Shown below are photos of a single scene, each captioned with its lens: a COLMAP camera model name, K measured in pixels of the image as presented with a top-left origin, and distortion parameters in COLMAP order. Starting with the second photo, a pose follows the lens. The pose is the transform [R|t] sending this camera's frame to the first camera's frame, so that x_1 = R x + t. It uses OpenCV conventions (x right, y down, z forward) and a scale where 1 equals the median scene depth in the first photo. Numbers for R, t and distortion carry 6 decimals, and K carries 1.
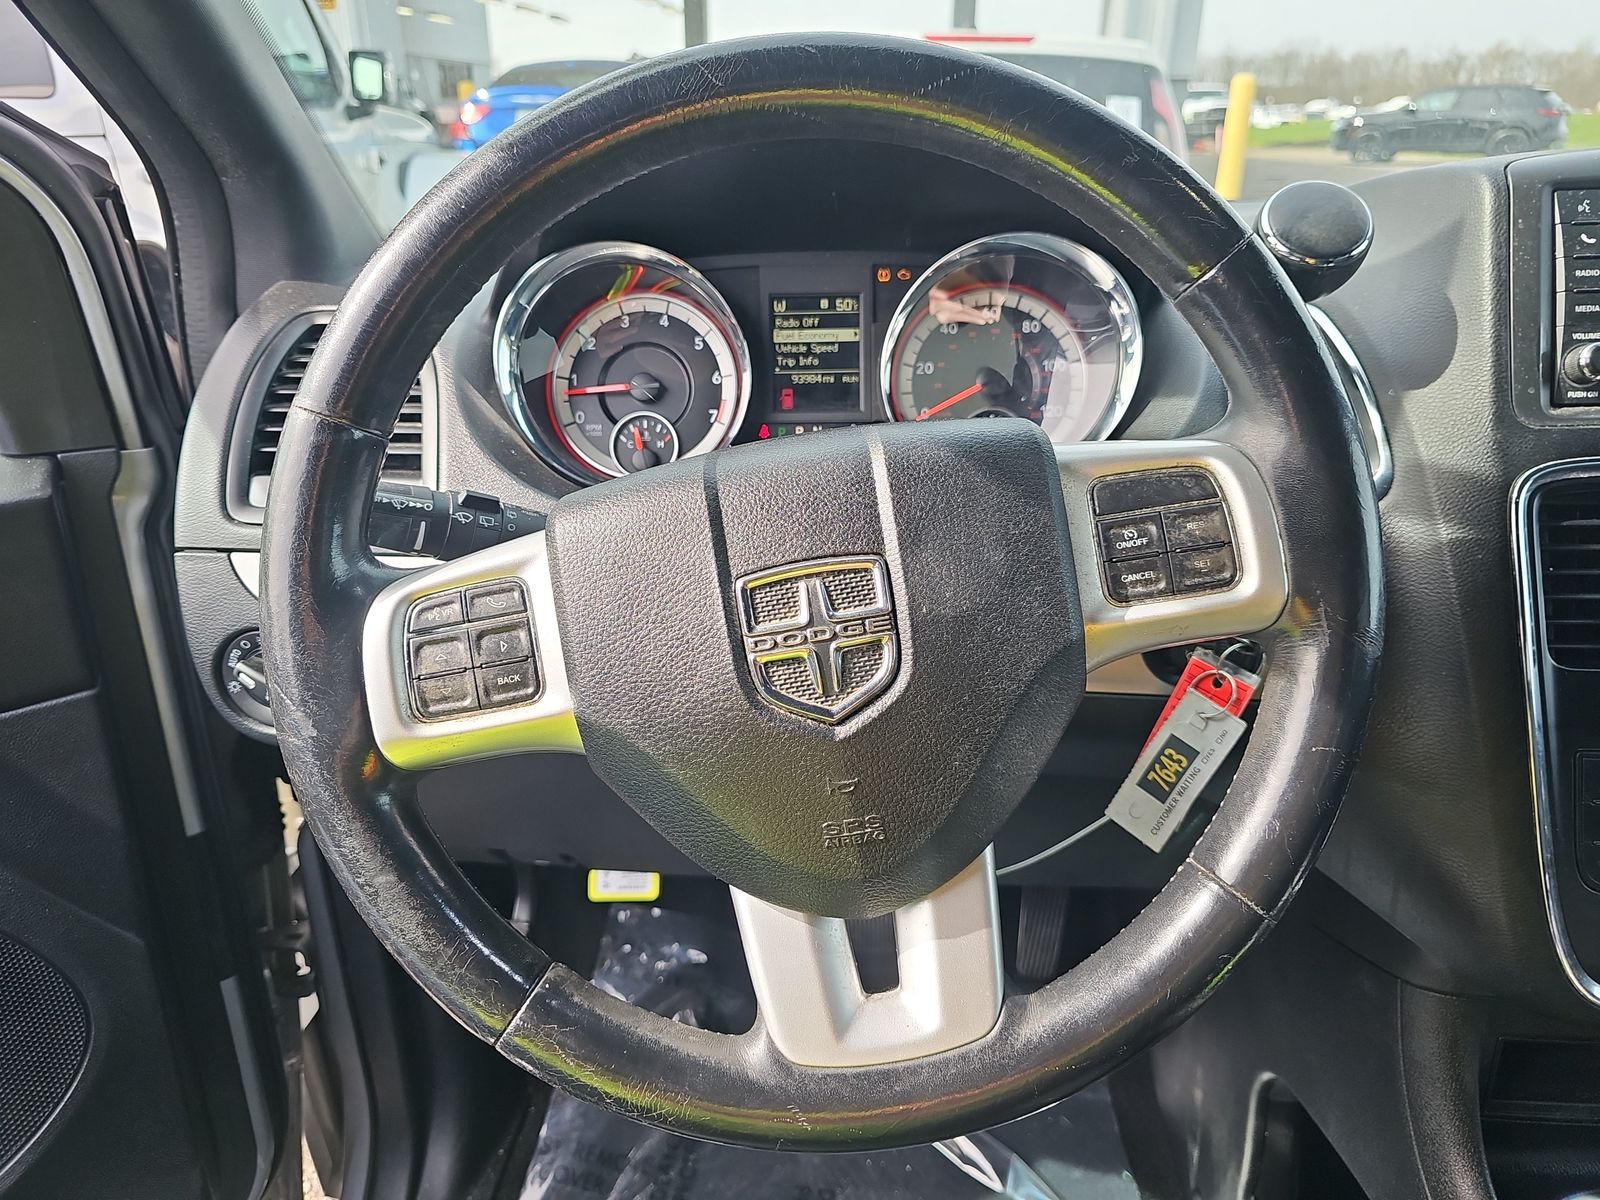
lens RADIAL K [[1118.1, 0, 808.0], [0, 1118.1, 590.7], [0, 0, 1]] dist [0.030863, -0.014073]
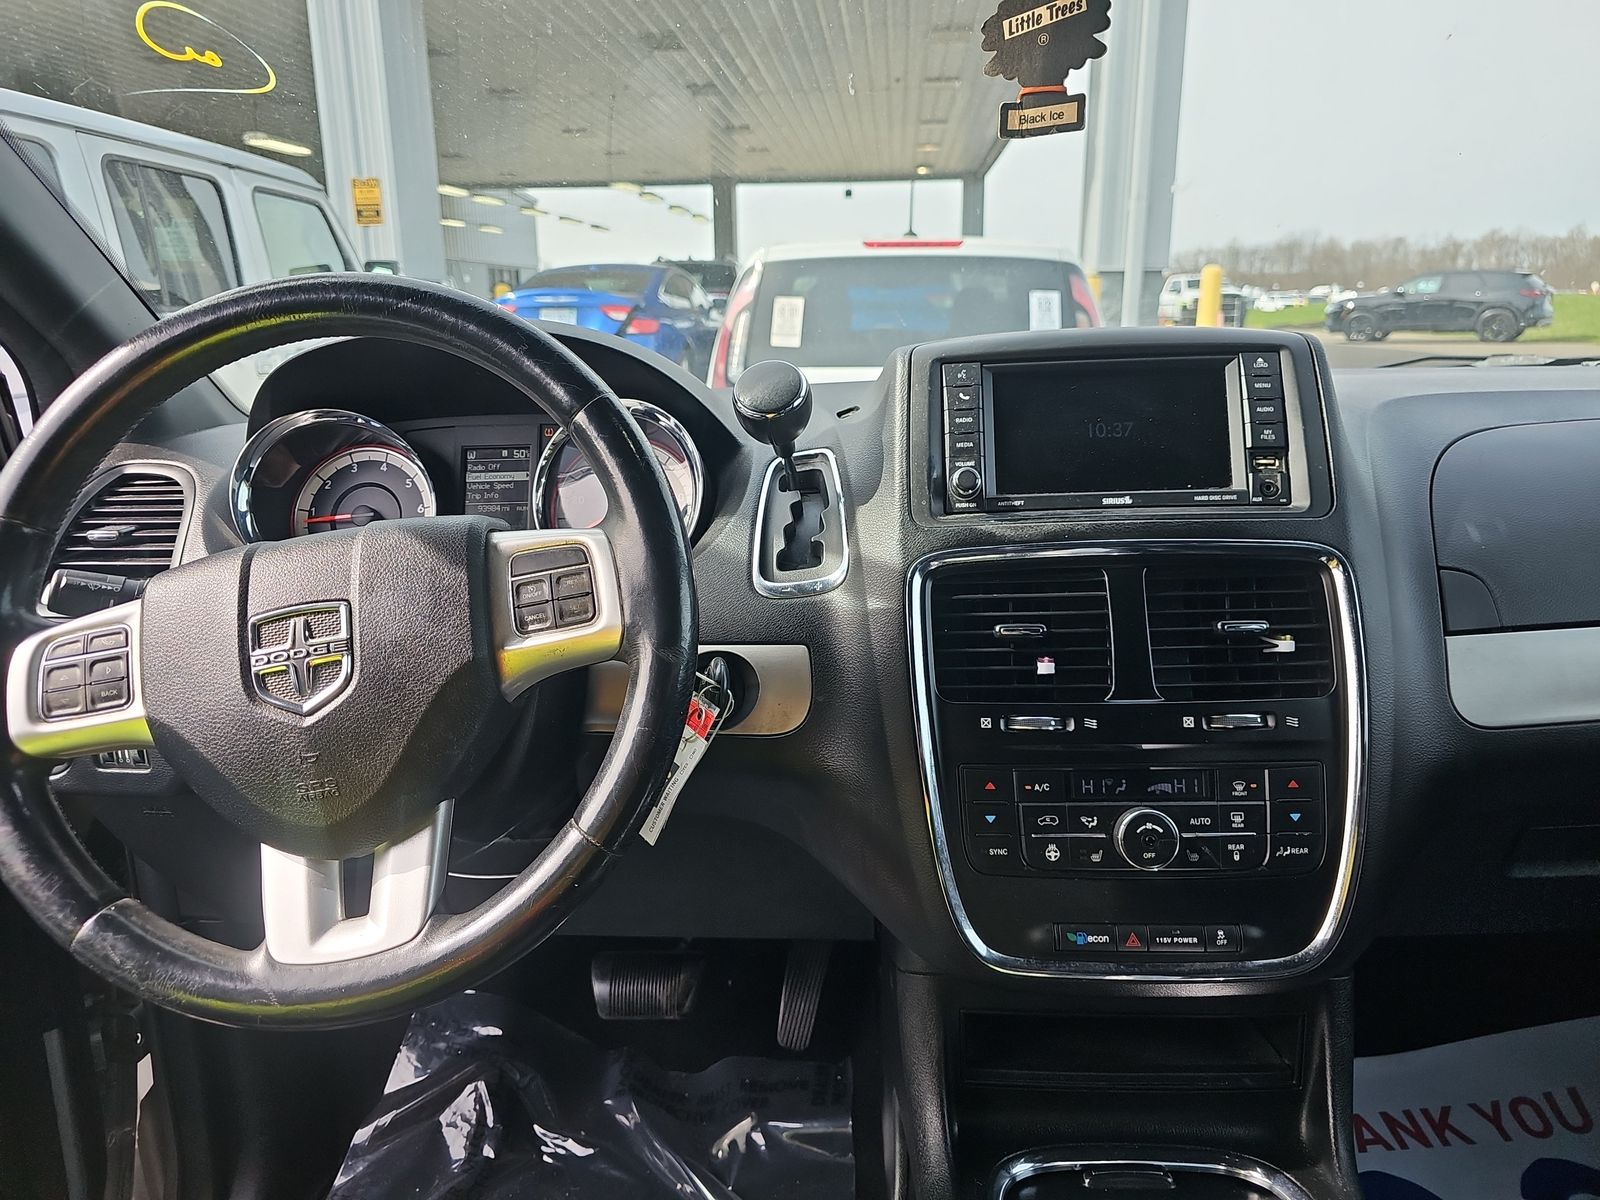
lens RADIAL K [[1118.1, 0, 799.2], [0, 1118.1, 596.9], [0, 0, 1]] dist [0.030863, -0.014073]
pose [[0.999189, -0.007756, -0.039521, 0.535486], [0.001861, 0.989124, -0.147075, 0.135182], [0.040232, 0.146882, 0.988336, -0.332828]]
